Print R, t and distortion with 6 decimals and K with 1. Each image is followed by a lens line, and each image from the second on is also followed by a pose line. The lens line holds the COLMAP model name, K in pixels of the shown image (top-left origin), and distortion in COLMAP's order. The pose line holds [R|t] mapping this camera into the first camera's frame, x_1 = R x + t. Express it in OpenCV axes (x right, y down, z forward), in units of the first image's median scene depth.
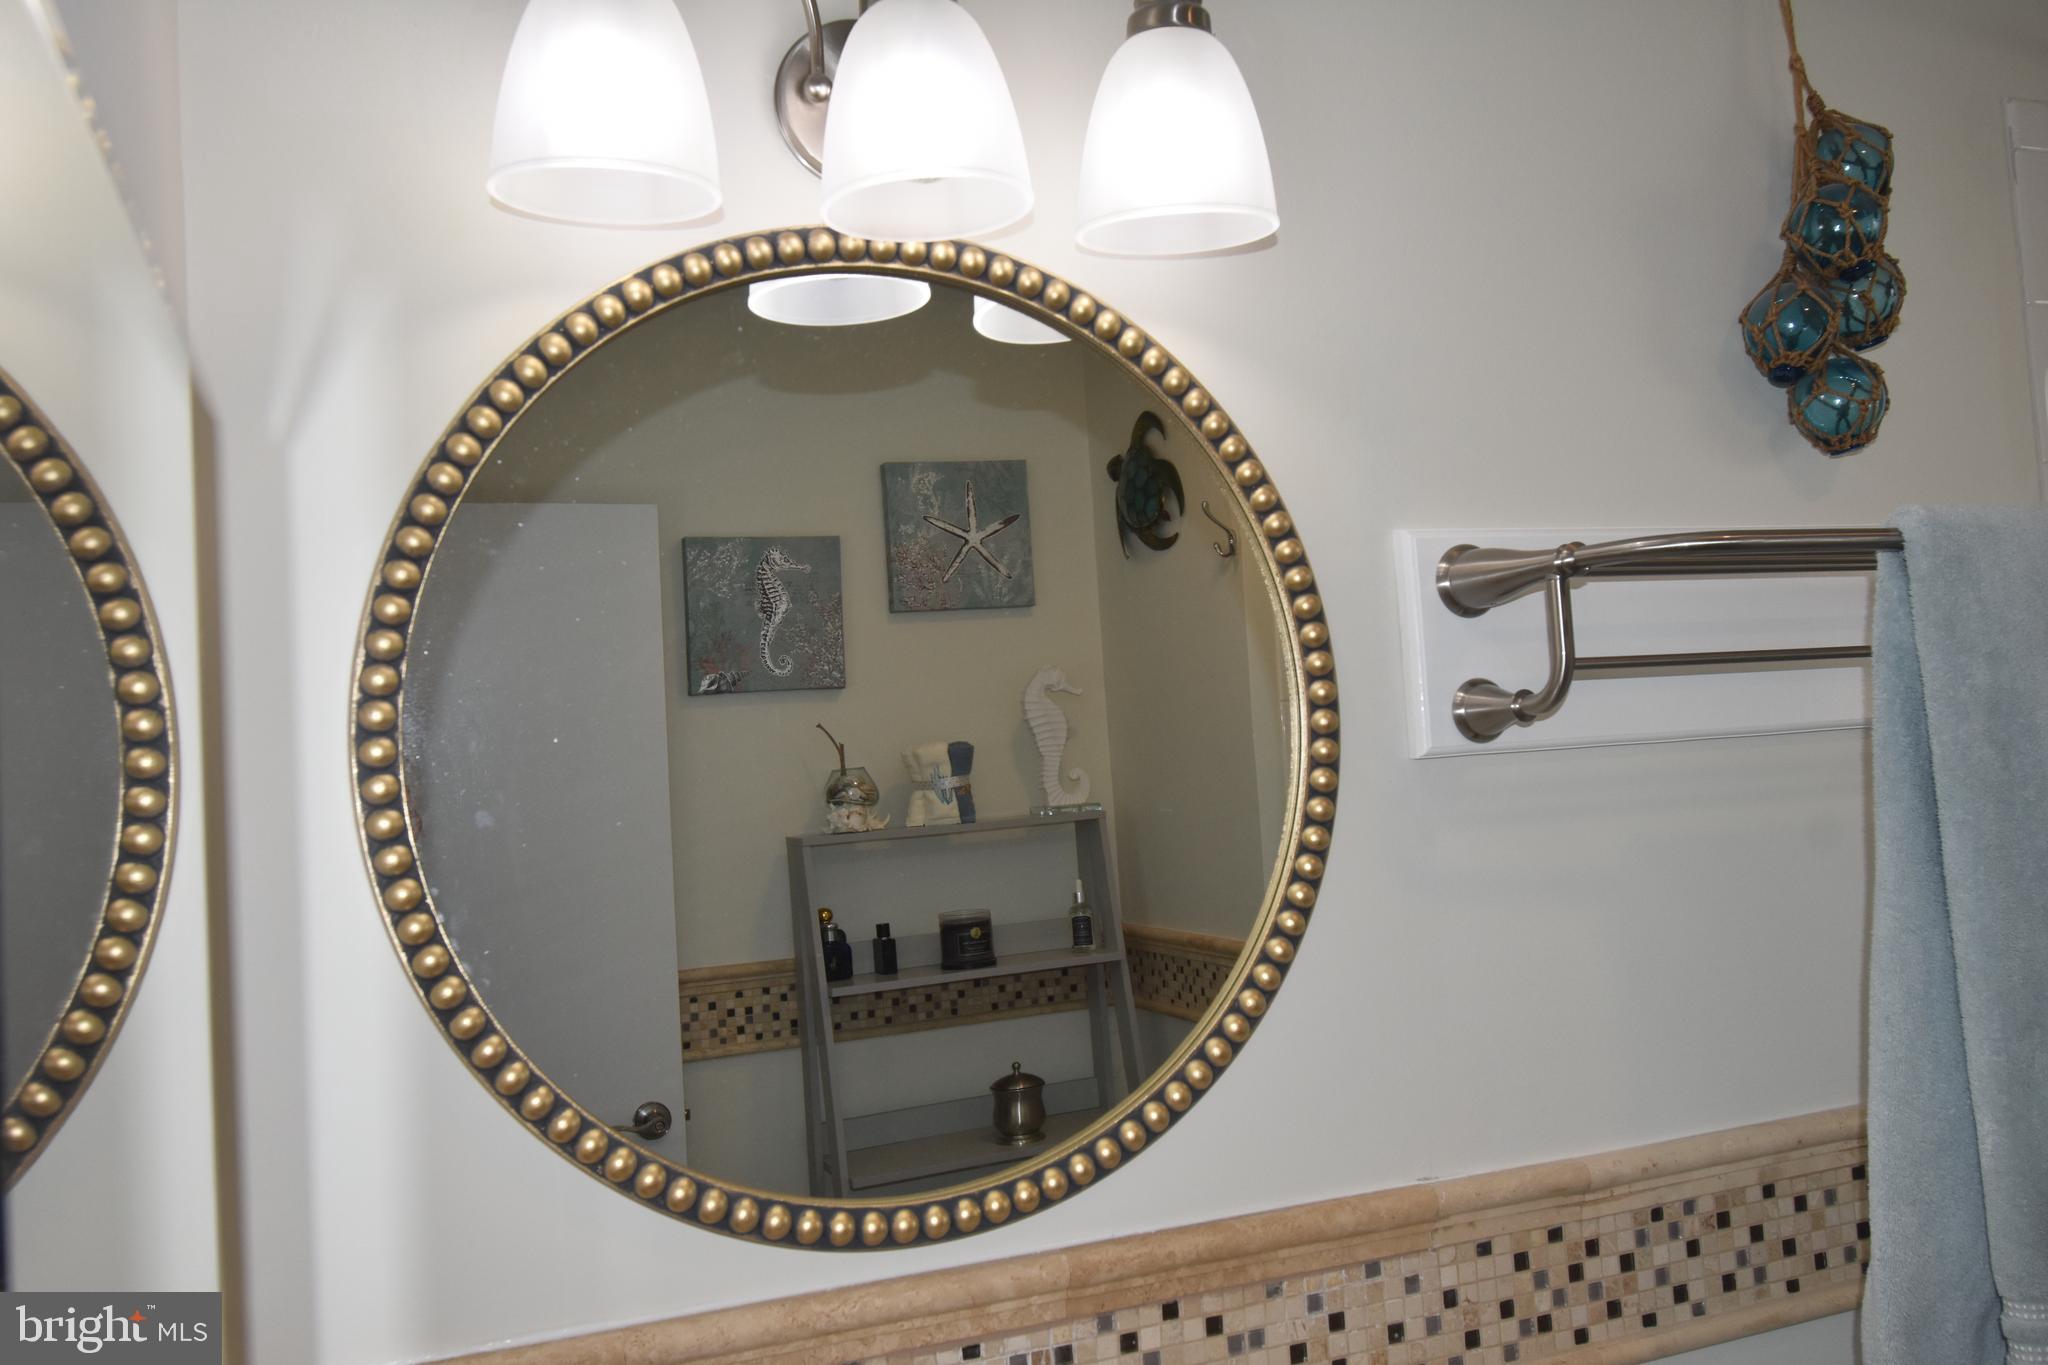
lens RADIAL K [[1731.7, 0, 1024.0], [0, 1731.7, 682.5], [0, 0, 1]] dist [-0.003944, -0.001243]
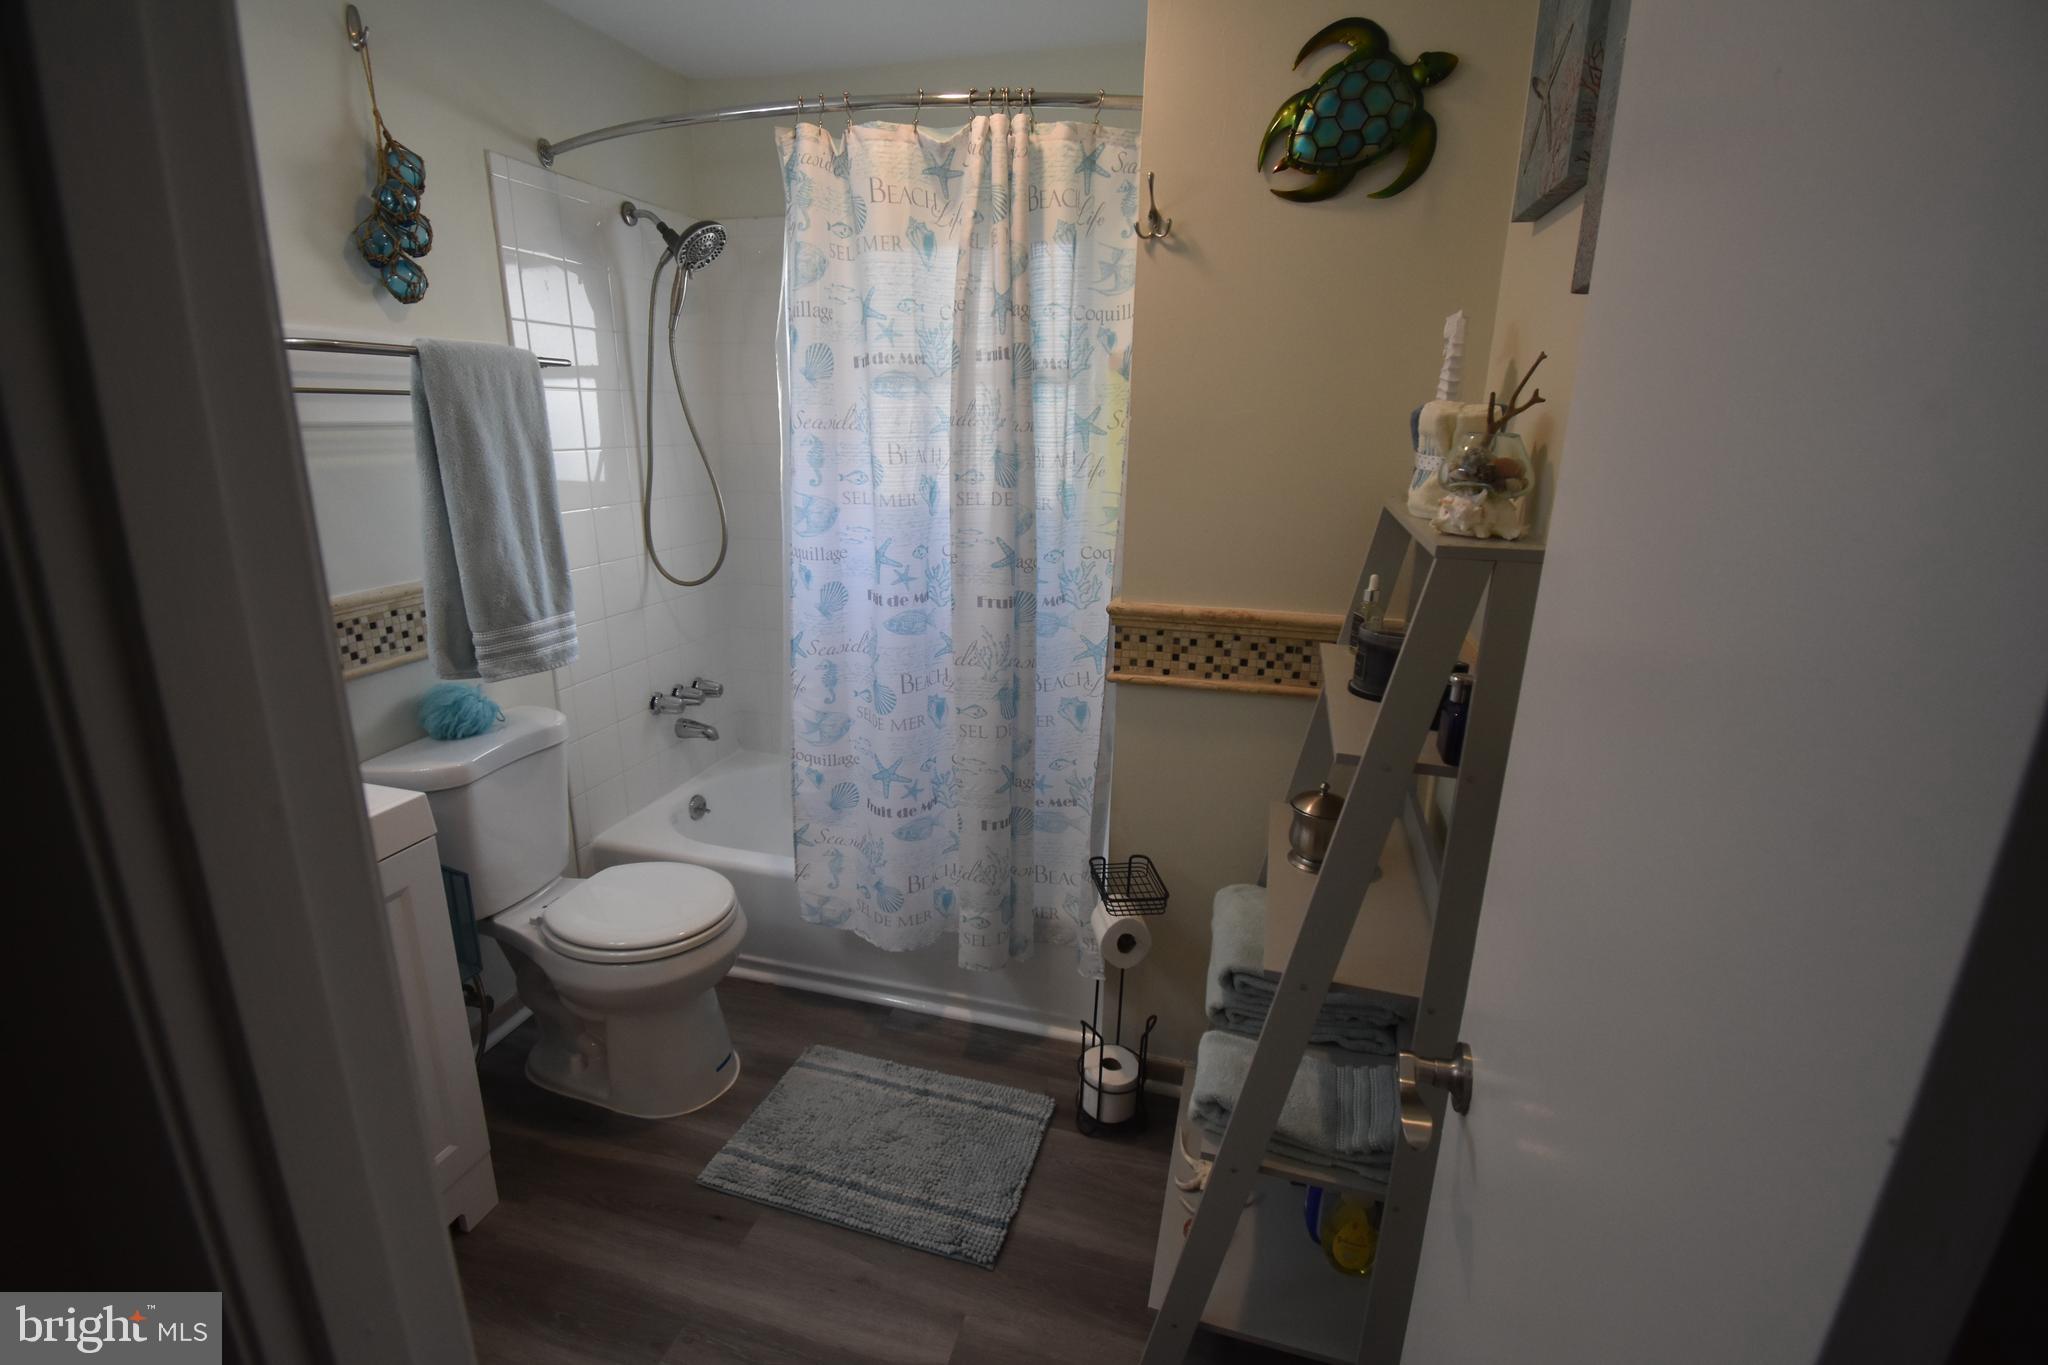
lens RADIAL K [[900.0, 0, 1017.5], [0, 900.0, 666.0], [0, 0, 1]] dist [0.024273, -0.029834]
pose [[0.599379, -0.144101, 0.787388, -0.069800], [-0.087331, 0.966019, 0.243271, -0.028567], [-0.795687, -0.214575, 0.566427, -0.476188]]
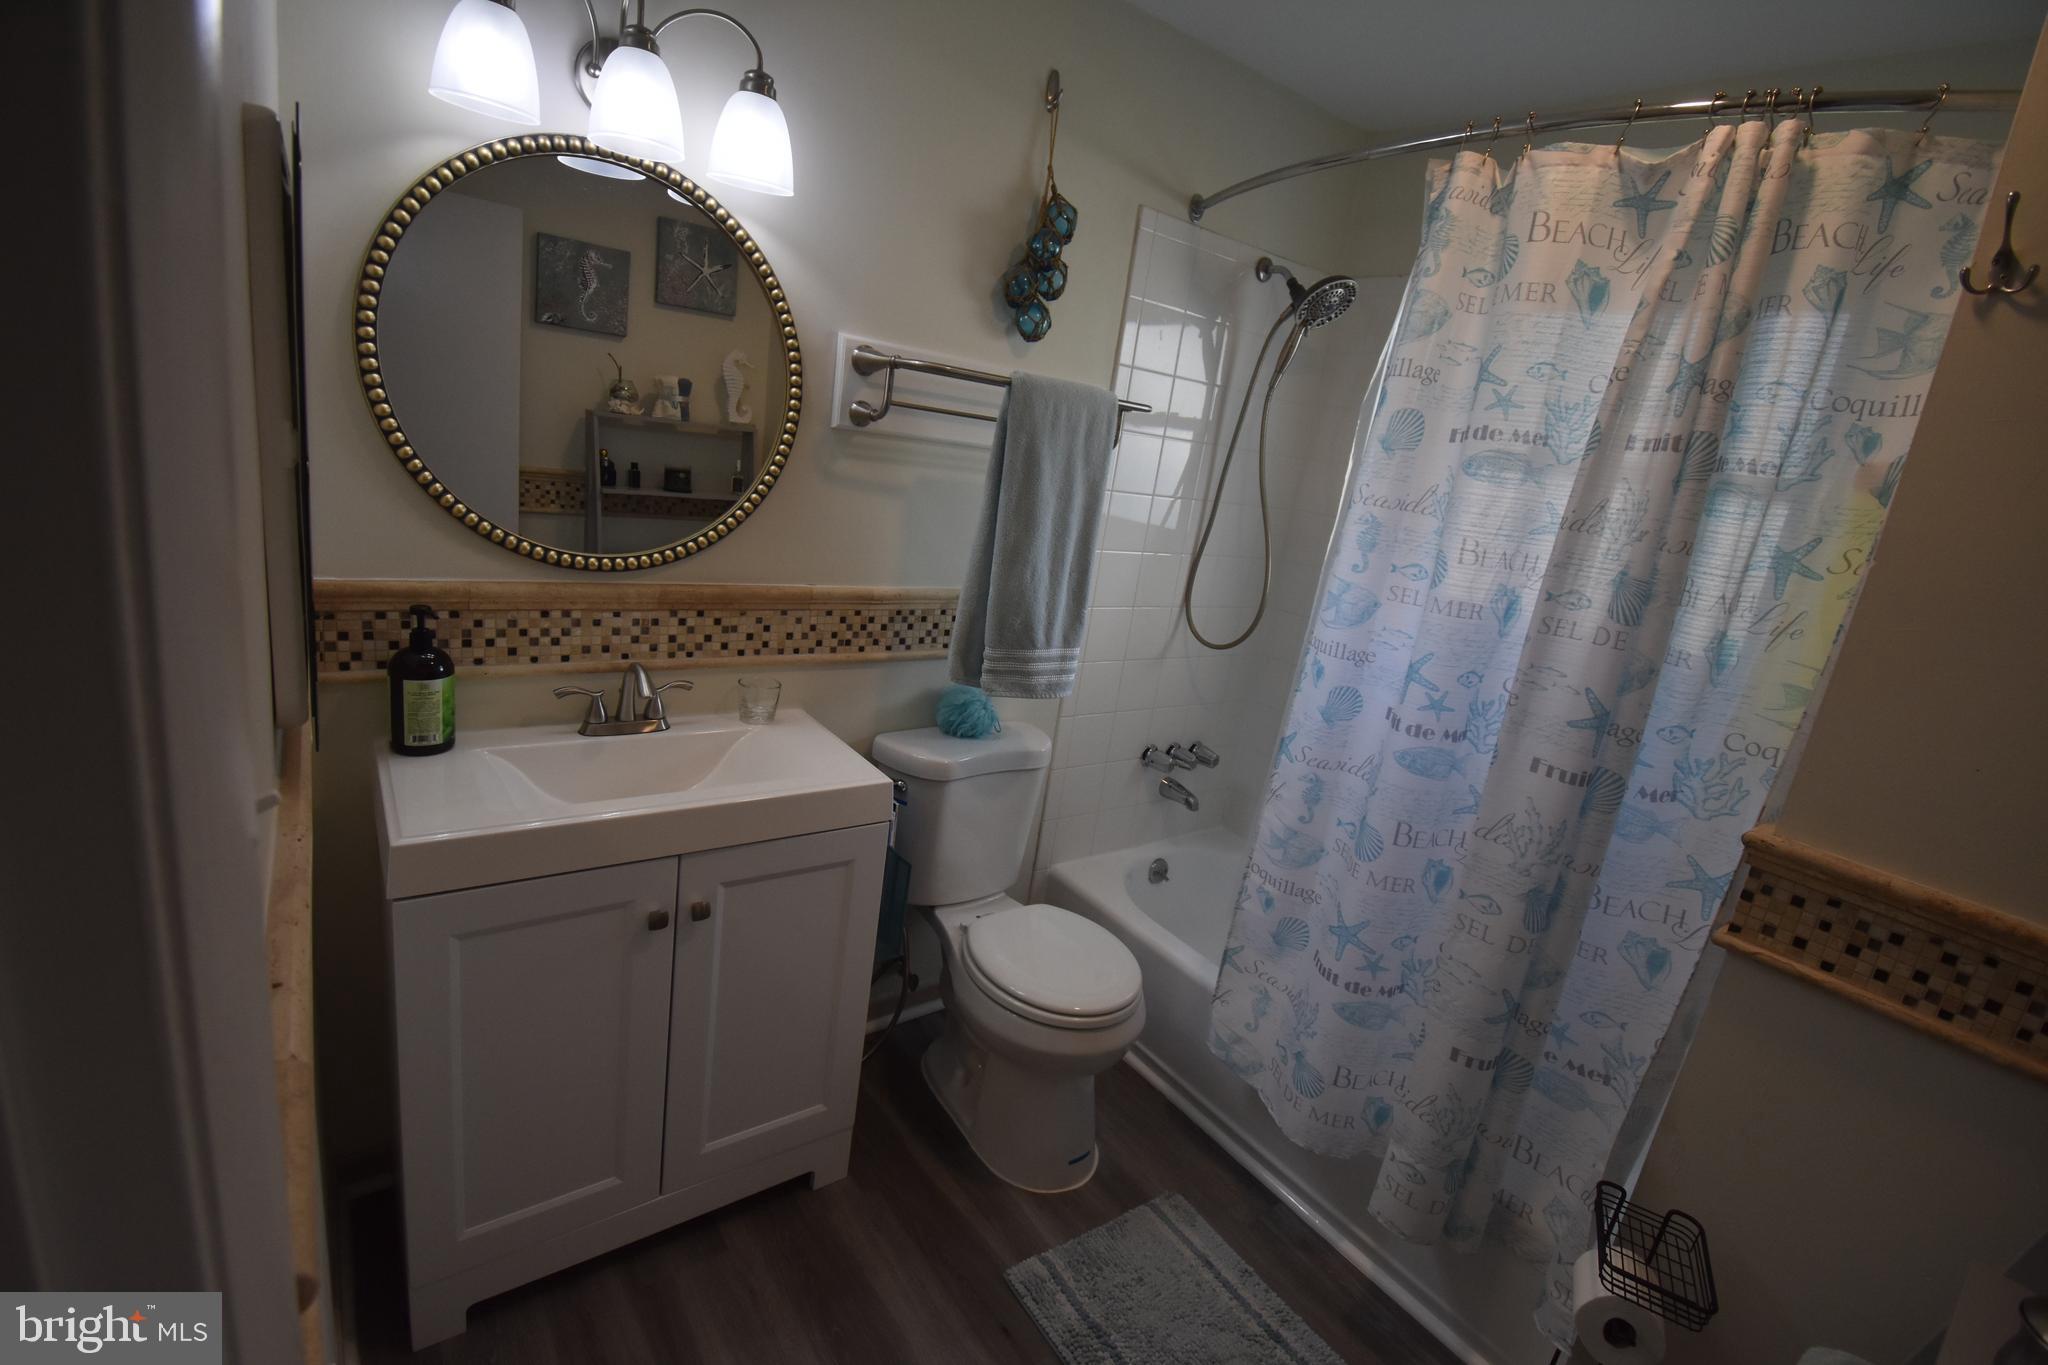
lens RADIAL K [[900.0, 0, 1017.5], [0, 900.0, 666.0], [0, 0, 1]] dist [0.024273, -0.029834]
pose [[0.942995, 0.124942, 0.308464, 0.109069], [-0.212055, 0.939919, 0.267555, -0.036371], [-0.256502, -0.317714, 0.912833, -0.378091]]
